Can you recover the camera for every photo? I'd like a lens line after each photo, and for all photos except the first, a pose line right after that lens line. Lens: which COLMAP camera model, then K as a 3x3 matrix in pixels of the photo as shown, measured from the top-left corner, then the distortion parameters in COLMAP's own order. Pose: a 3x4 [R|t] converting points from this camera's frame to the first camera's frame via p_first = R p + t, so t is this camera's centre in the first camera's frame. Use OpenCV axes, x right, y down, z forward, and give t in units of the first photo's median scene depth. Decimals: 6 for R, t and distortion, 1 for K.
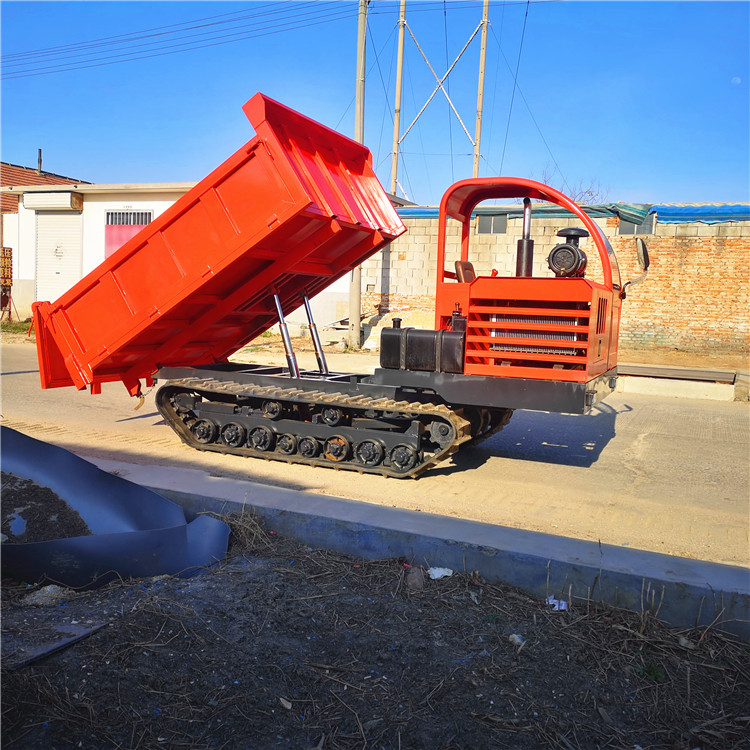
lens RADIAL K [[769.0, 0, 373.1], [0, 769.0, 374.1], [0, 0, 1]] dist [0.059909, -0.019865]
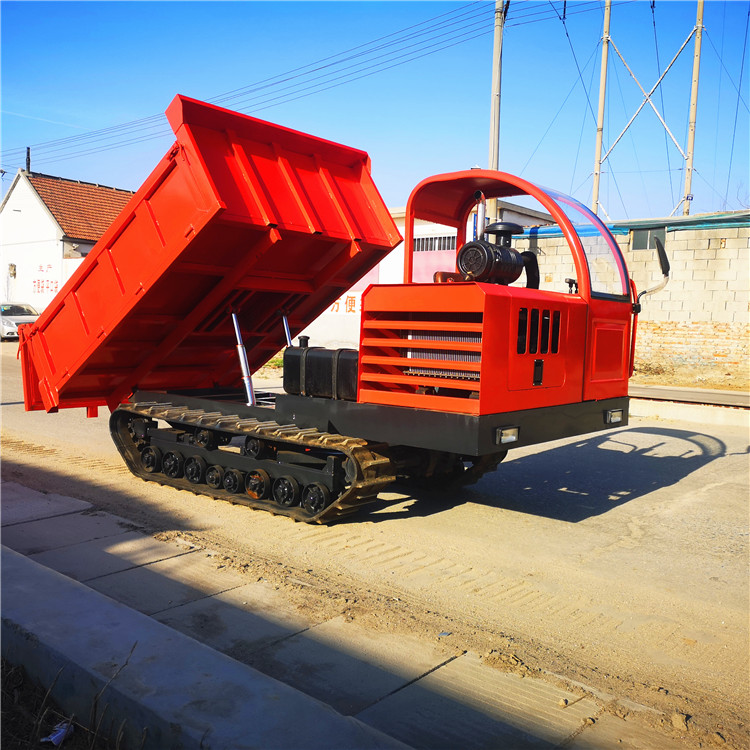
lens RADIAL K [[764.6, 0, 371.5], [0, 764.6, 378.3], [0, 0, 1]] dist [0.059090, -0.052474]
pose [[0.960139, 0.007978, -0.279408, 0.110080], [-0.016929, 0.999417, -0.029638, -0.000429], [0.279009, 0.033187, 0.959715, 0.063644]]
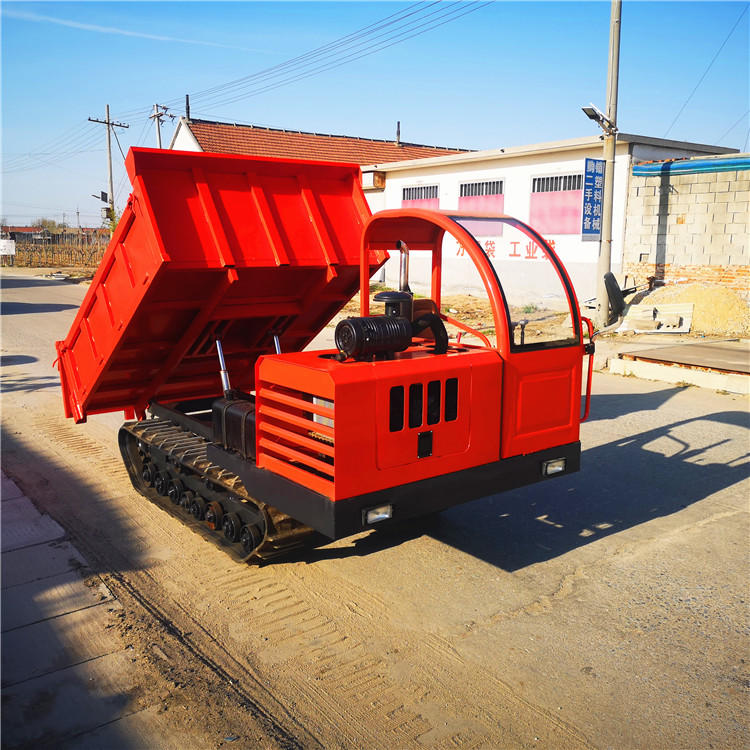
lens RADIAL K [[764.6, 0, 371.5], [0, 764.6, 378.3], [0, 0, 1]] dist [0.059090, -0.052474]
pose [[0.871725, 0.046390, -0.487794, 0.195894], [-0.008862, 0.996838, 0.078963, -0.050783], [0.489915, -0.064511, 0.869380, 0.096644]]
